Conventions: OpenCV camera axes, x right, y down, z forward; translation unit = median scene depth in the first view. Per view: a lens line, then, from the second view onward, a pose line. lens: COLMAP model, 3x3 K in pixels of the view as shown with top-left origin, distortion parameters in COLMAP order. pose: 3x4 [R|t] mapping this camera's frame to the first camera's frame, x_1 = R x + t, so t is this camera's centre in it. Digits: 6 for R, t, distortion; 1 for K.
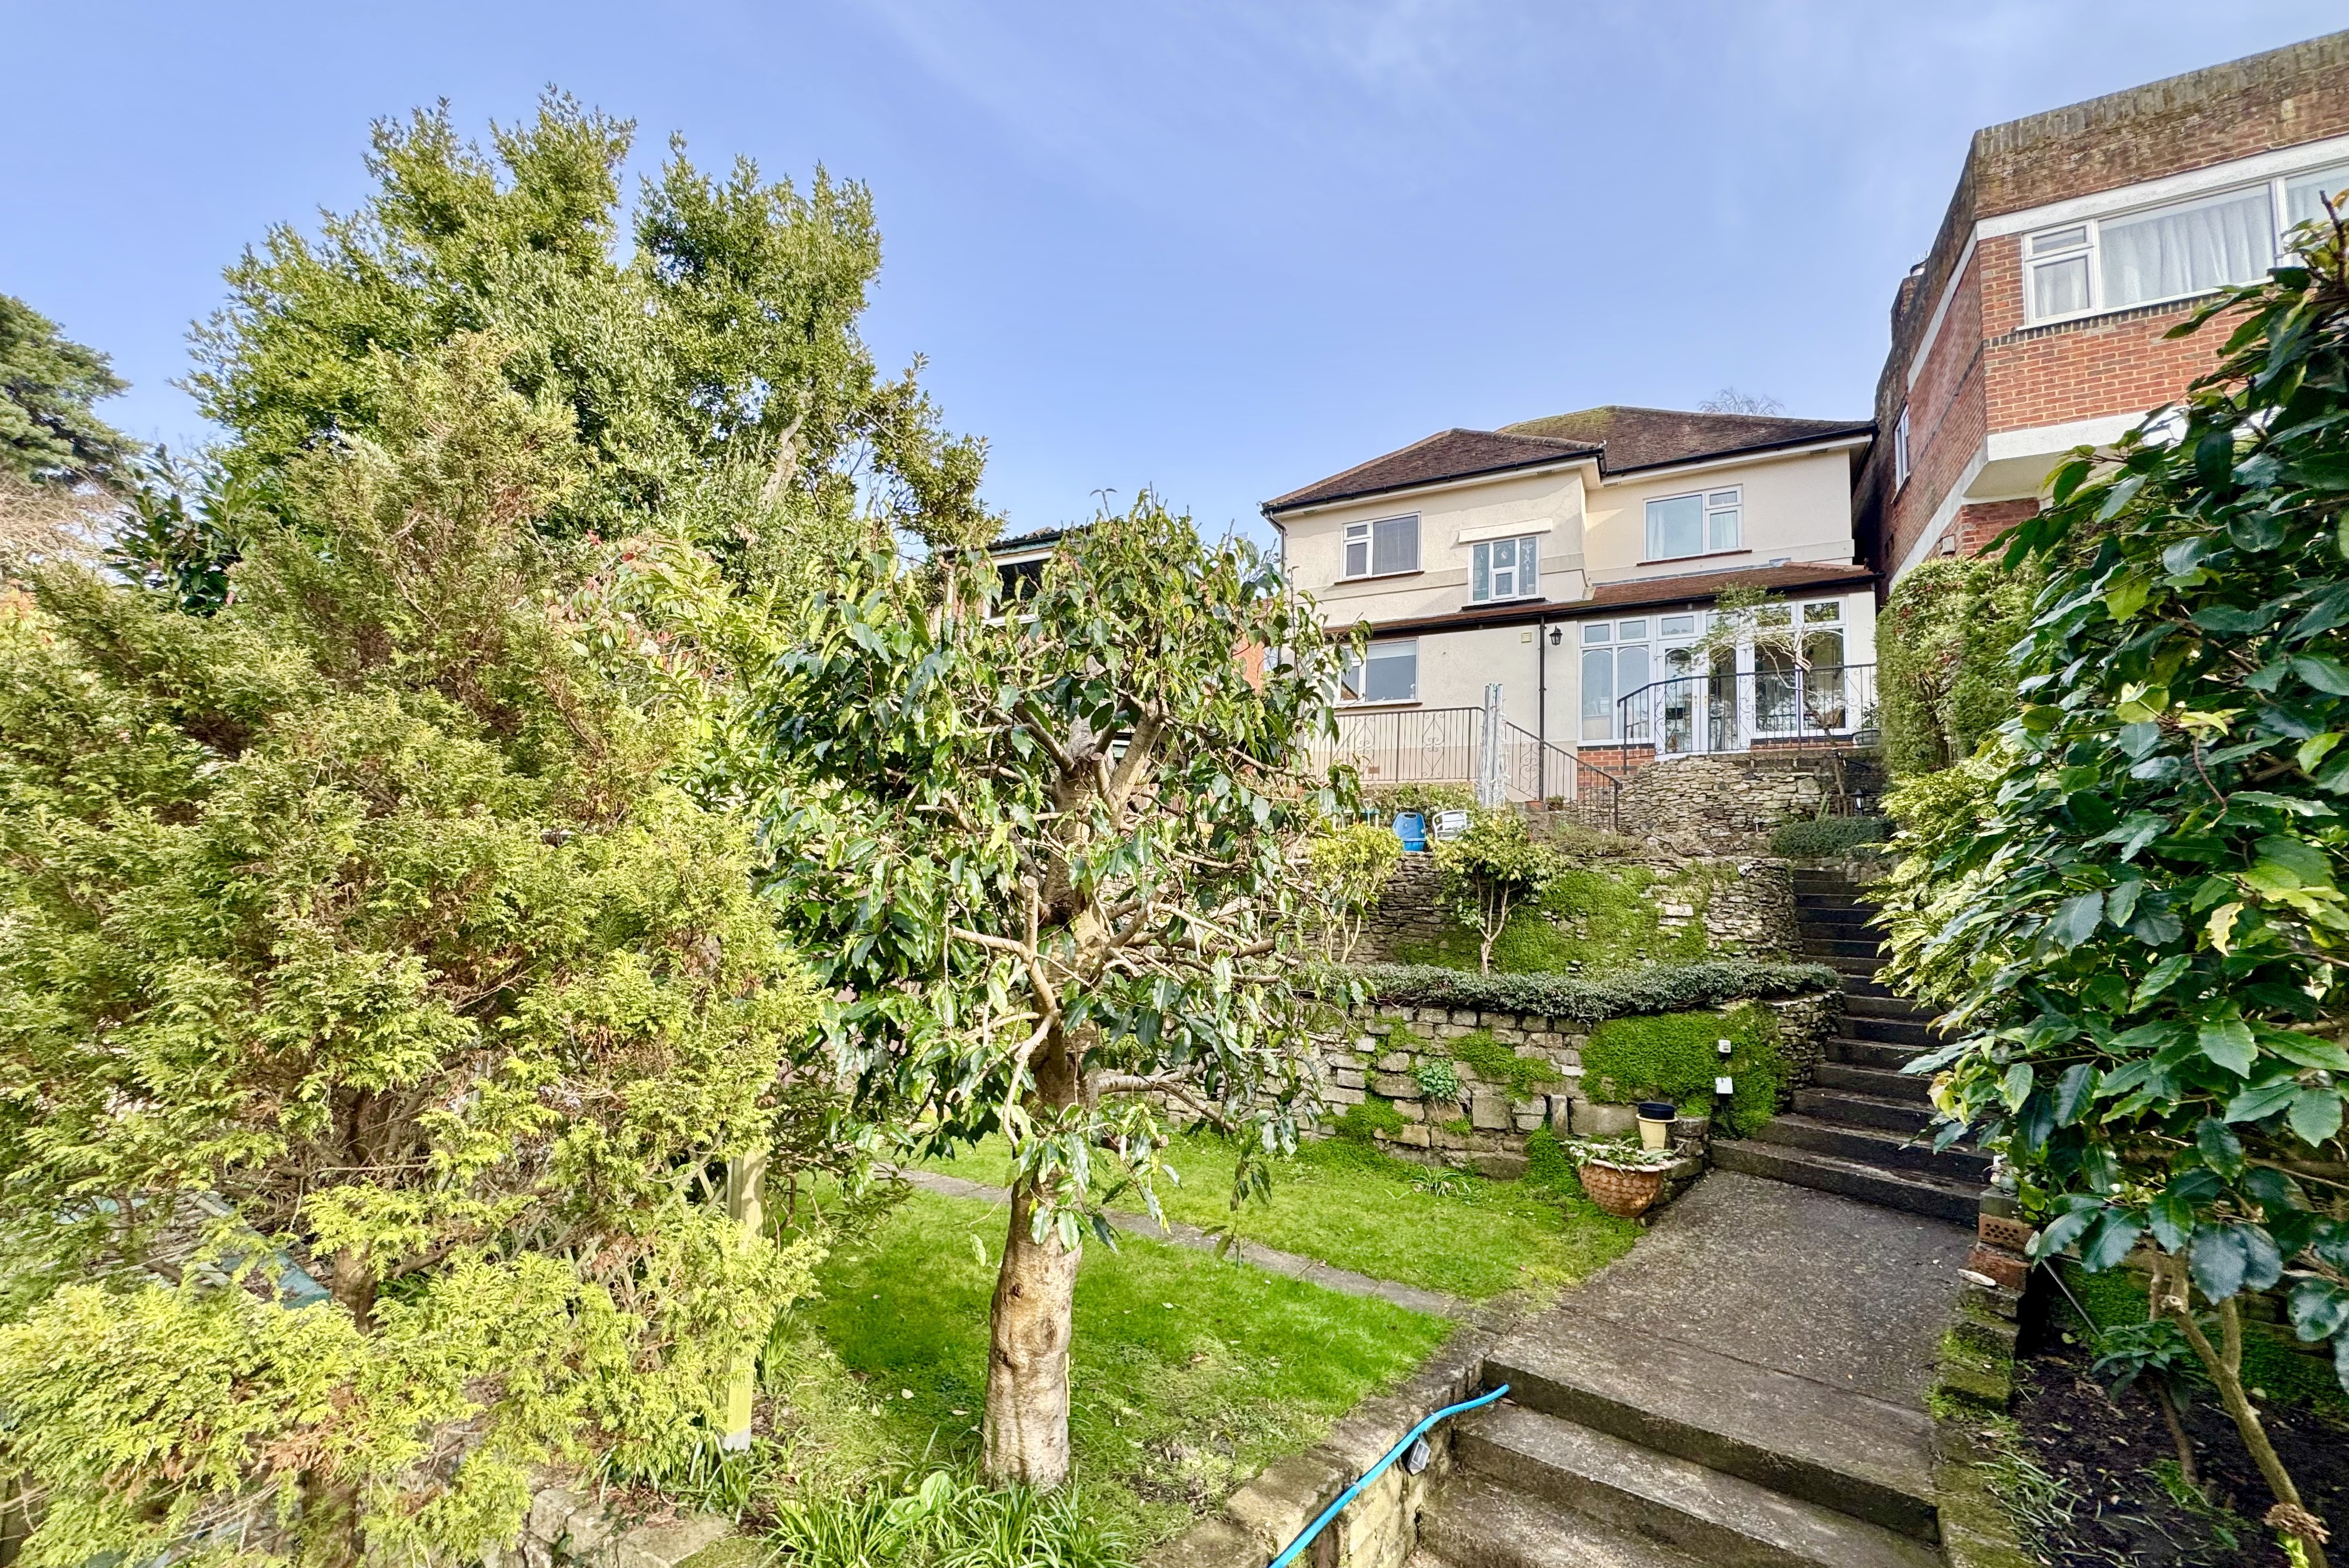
lens RADIAL K [[935.7, 0, 1174.2], [0, 935.7, 805.6], [0, 0, 1]] dist [-0.001777, 0.000004]
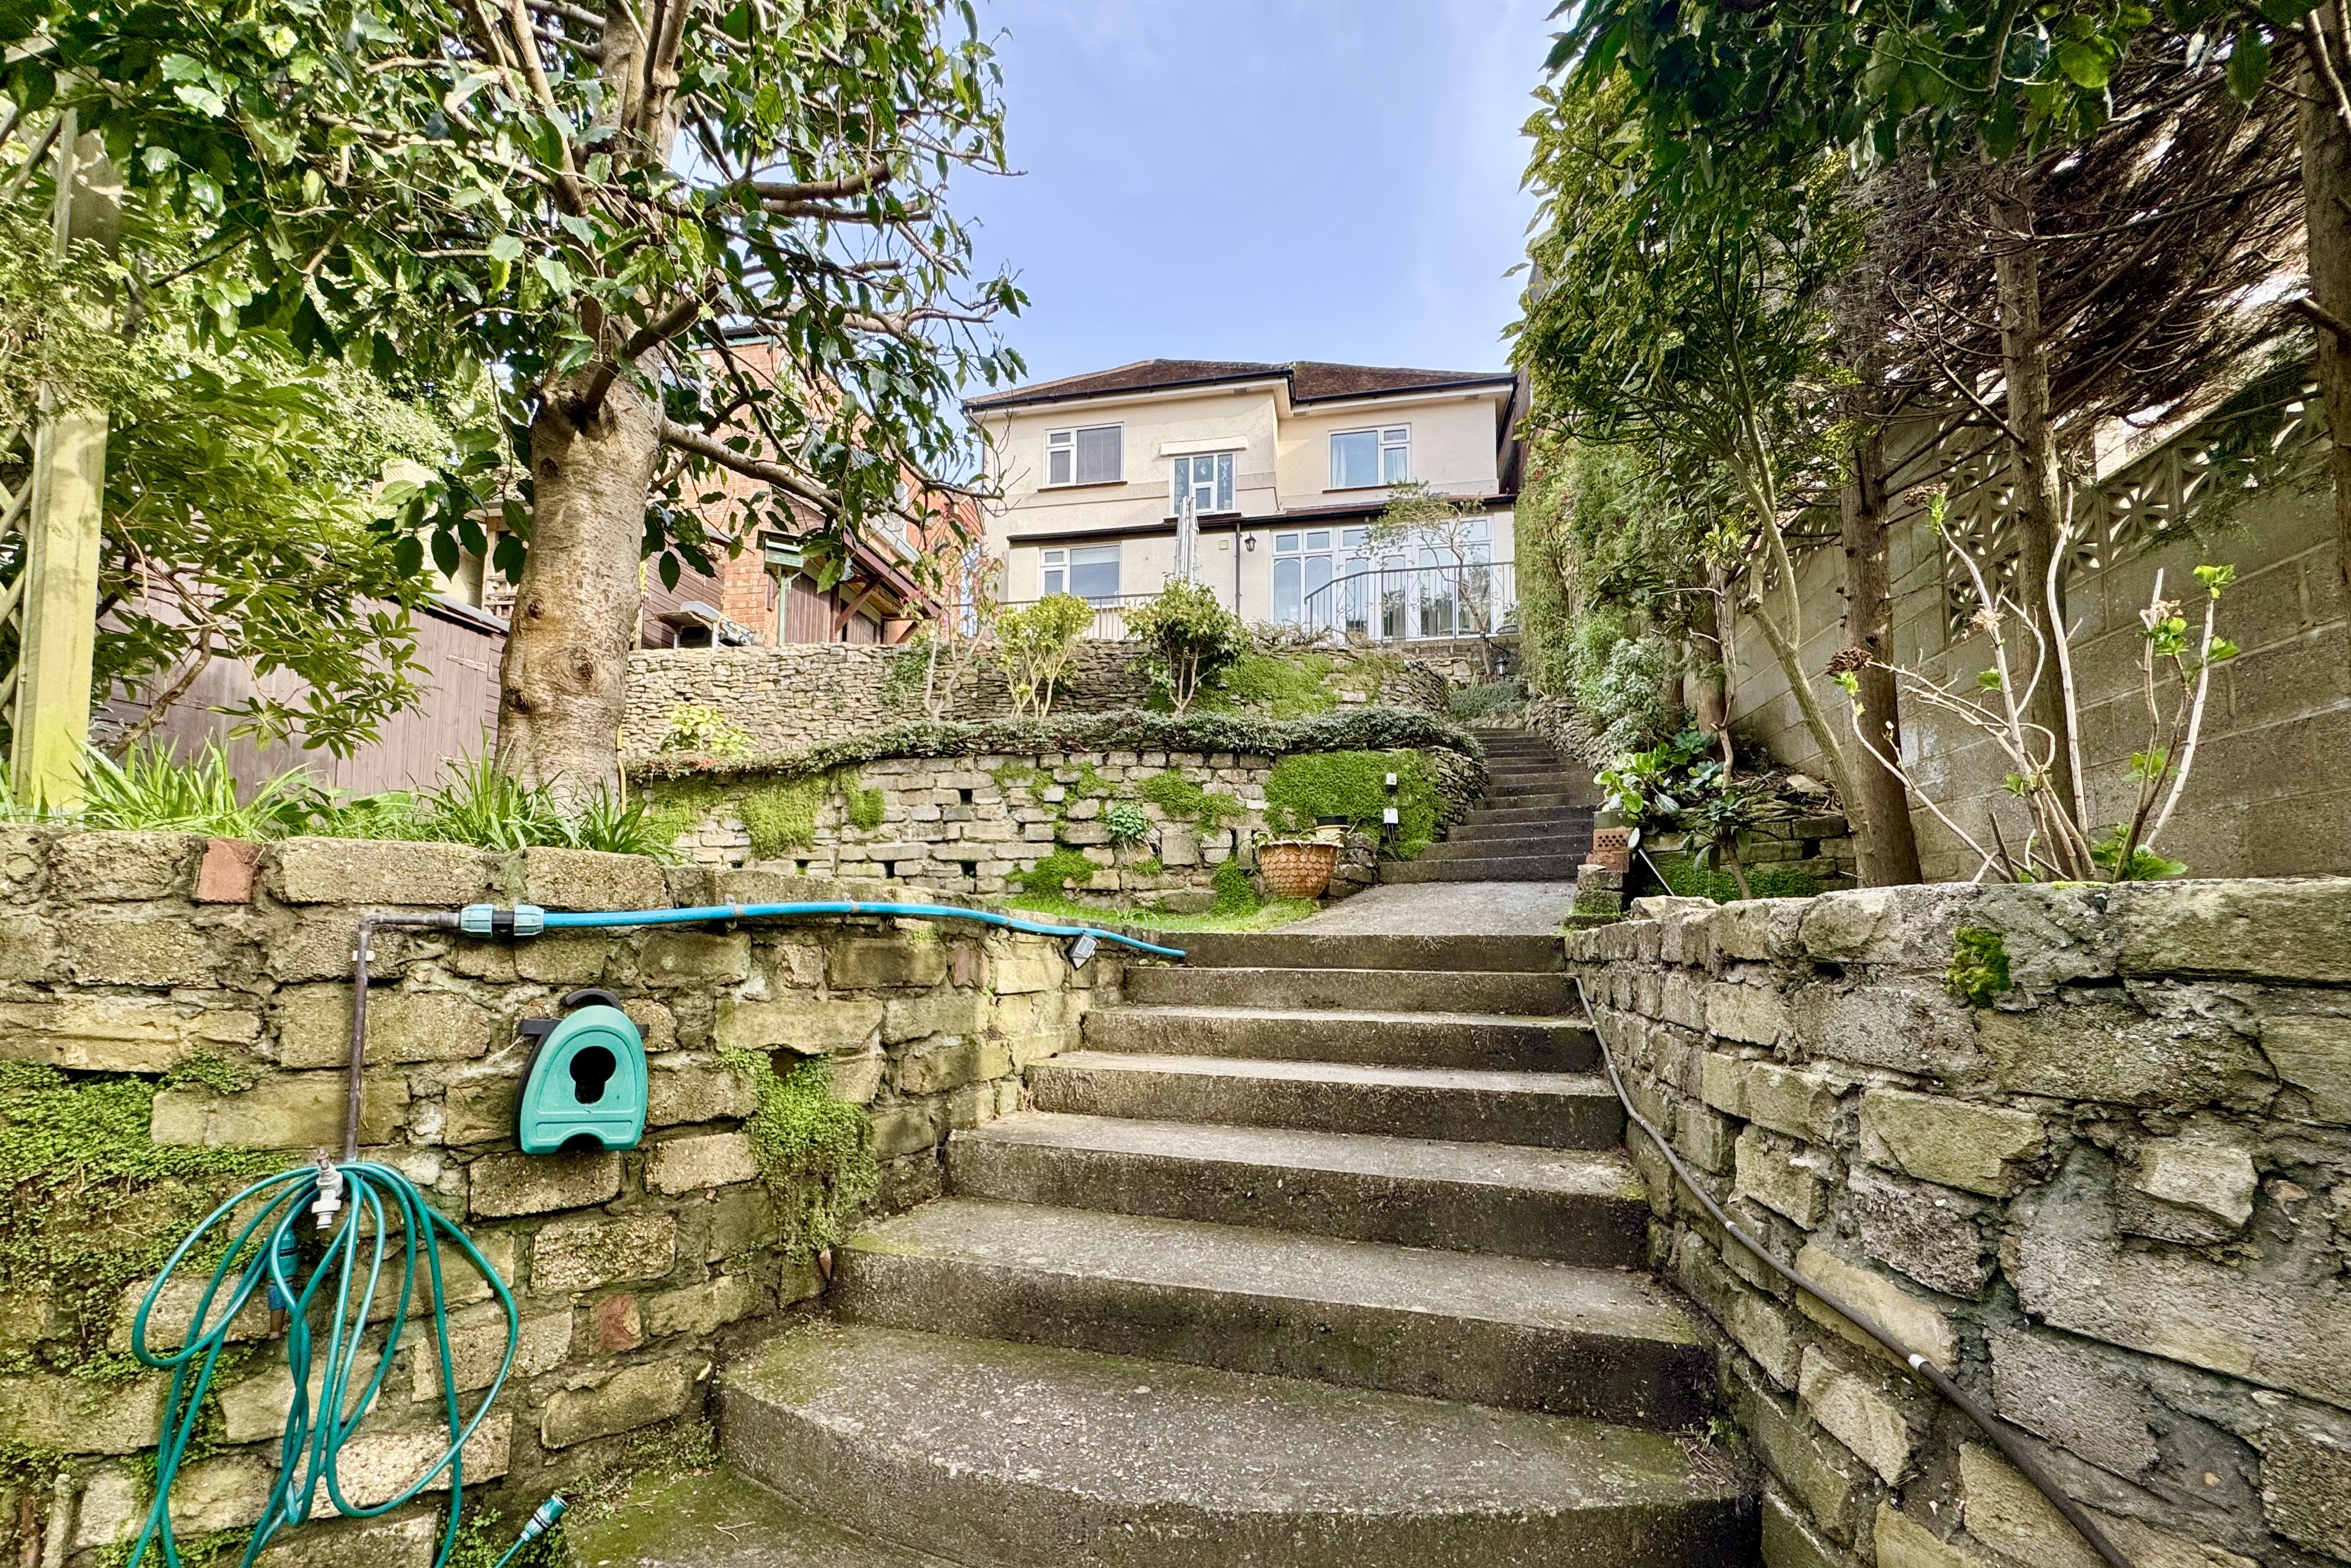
lens RADIAL K [[939.5, 0, 1174.7], [0, 939.5, 864.2], [0, 0, 1]] dist [-0.001077, -0.000005]
pose [[0.955538, -0.012379, 0.294609, 0.028213], [0.003868, 0.999559, 0.029454, 0.207228], [-0.294844, -0.027004, 0.955164, 0.039020]]
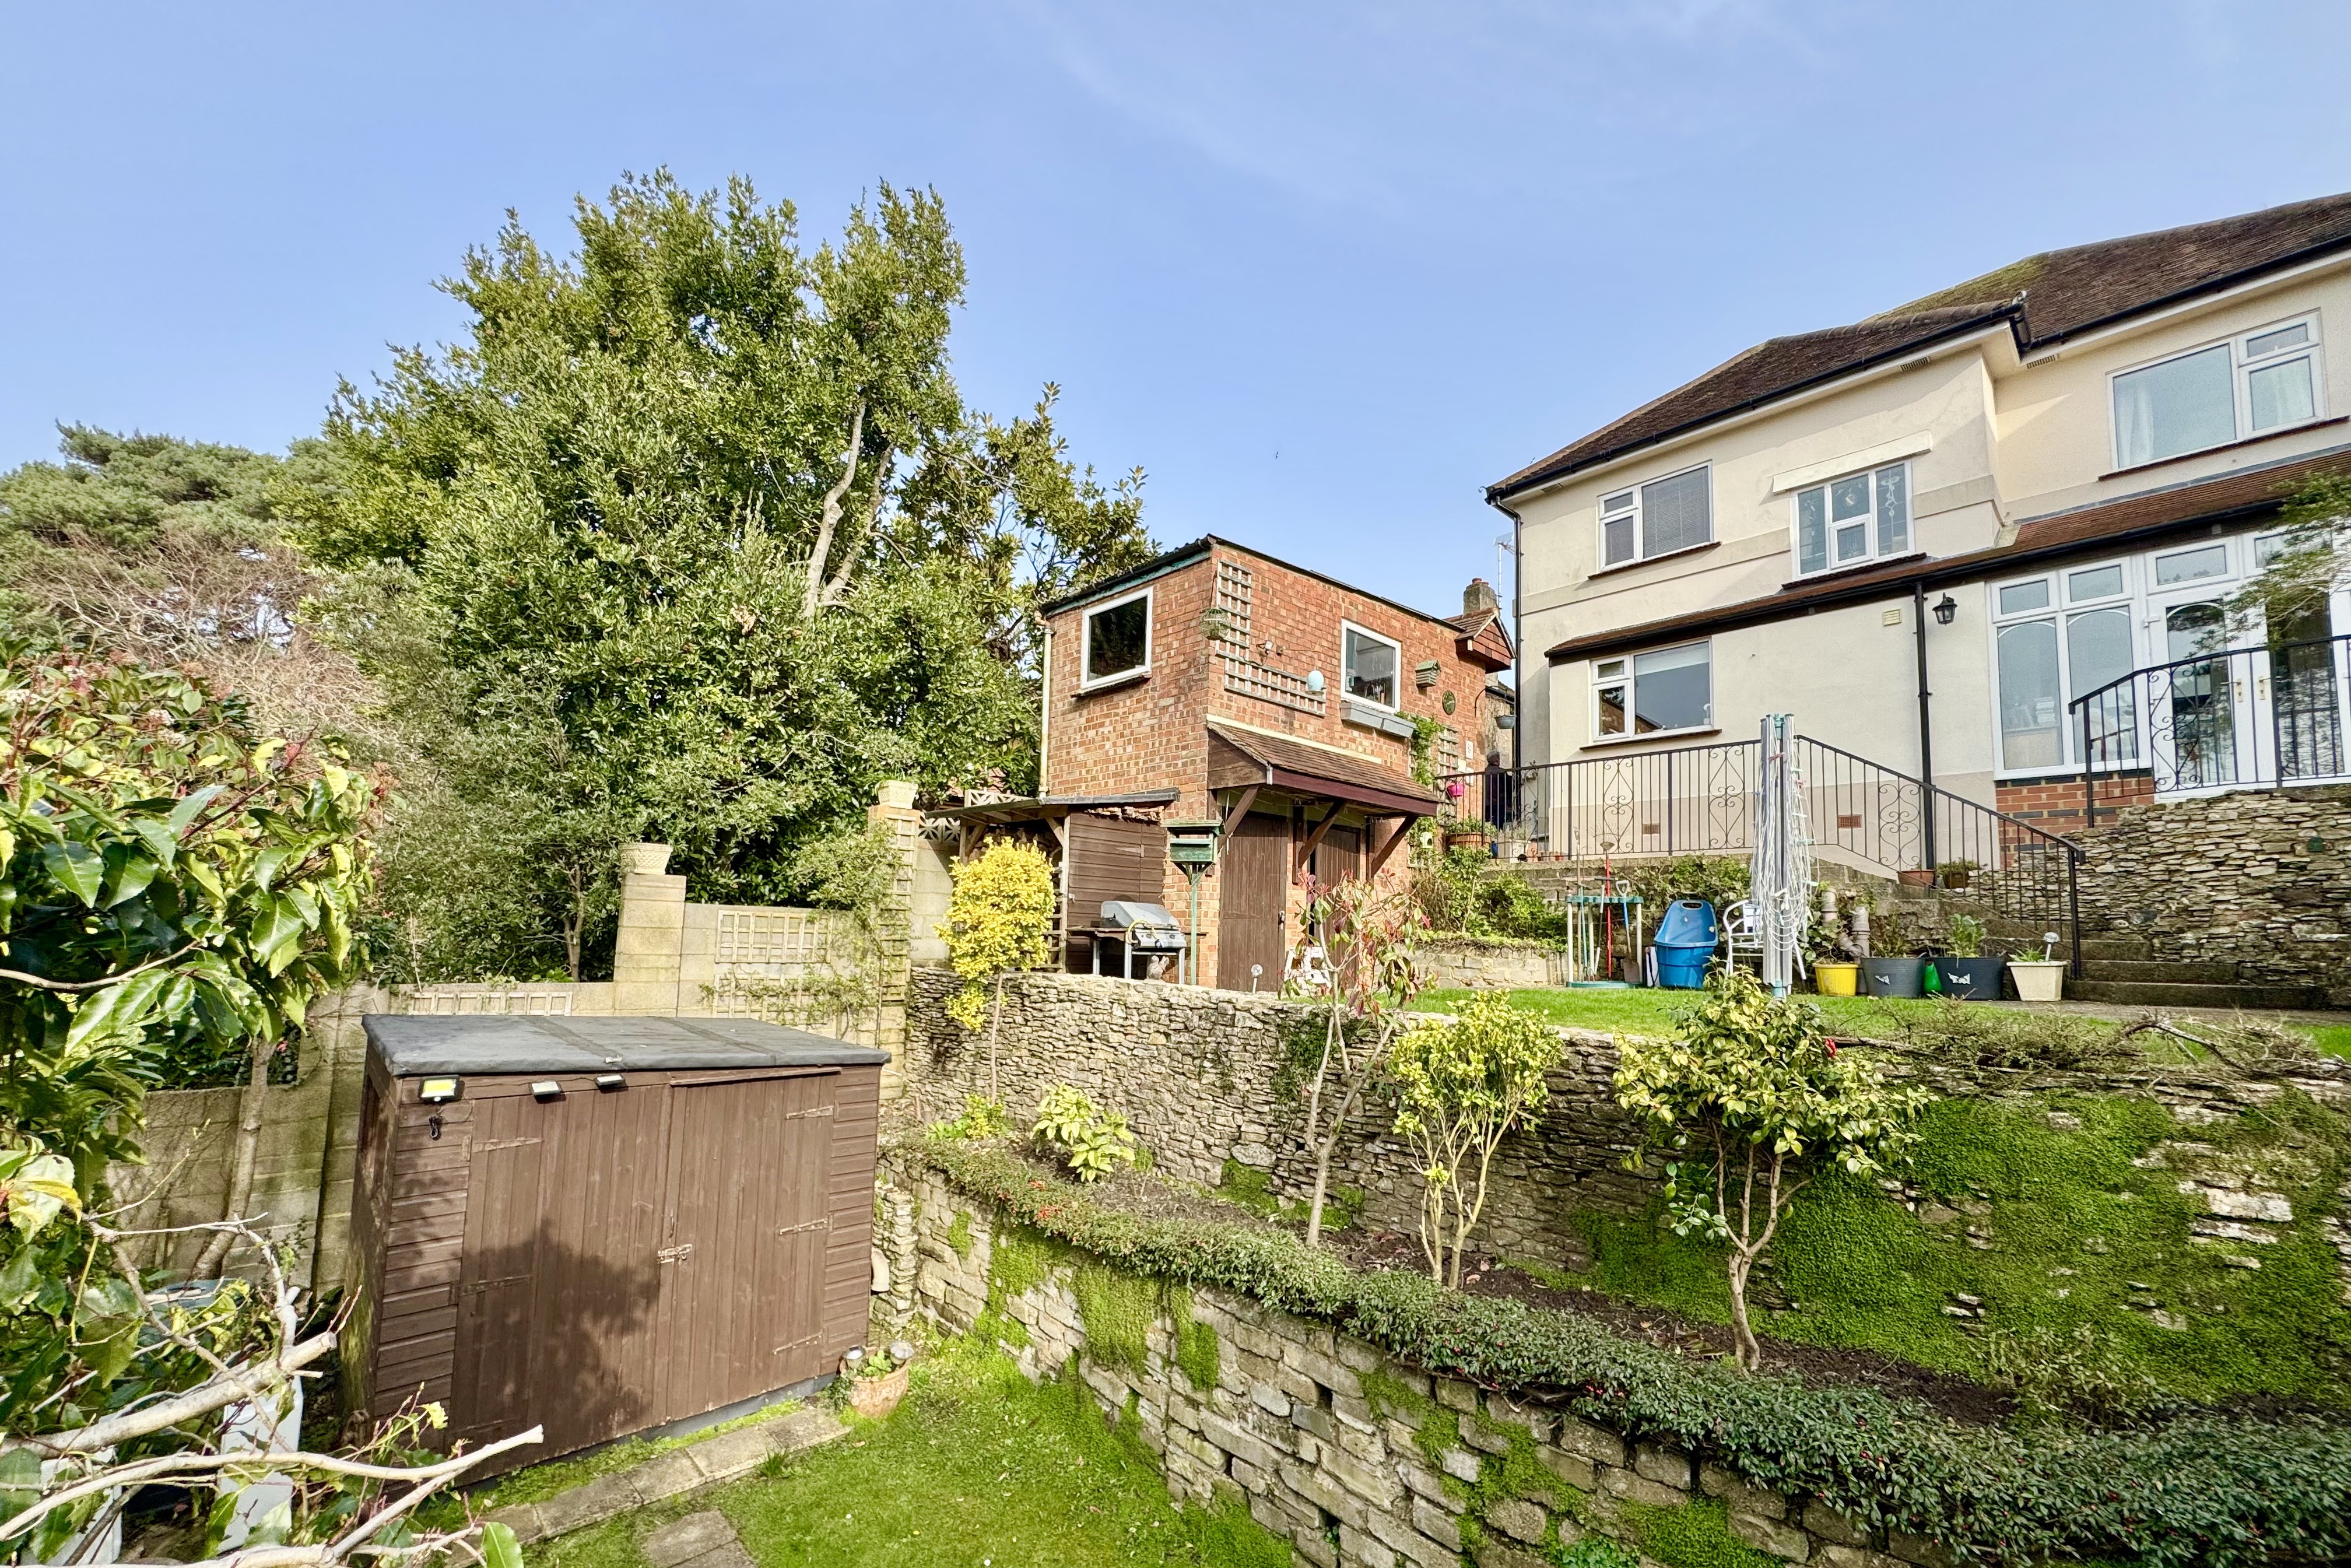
lens RADIAL K [[927.1, 0, 1181.9], [0, 927.1, 845.8], [0, 0, 1]] dist [-0.001565, 0.000076]
pose [[0.943182, -0.047228, -0.328904, 0.168959], [0.048140, 0.998826, -0.005375, -0.060328], [0.328772, -0.010764, 0.944348, 0.330556]]
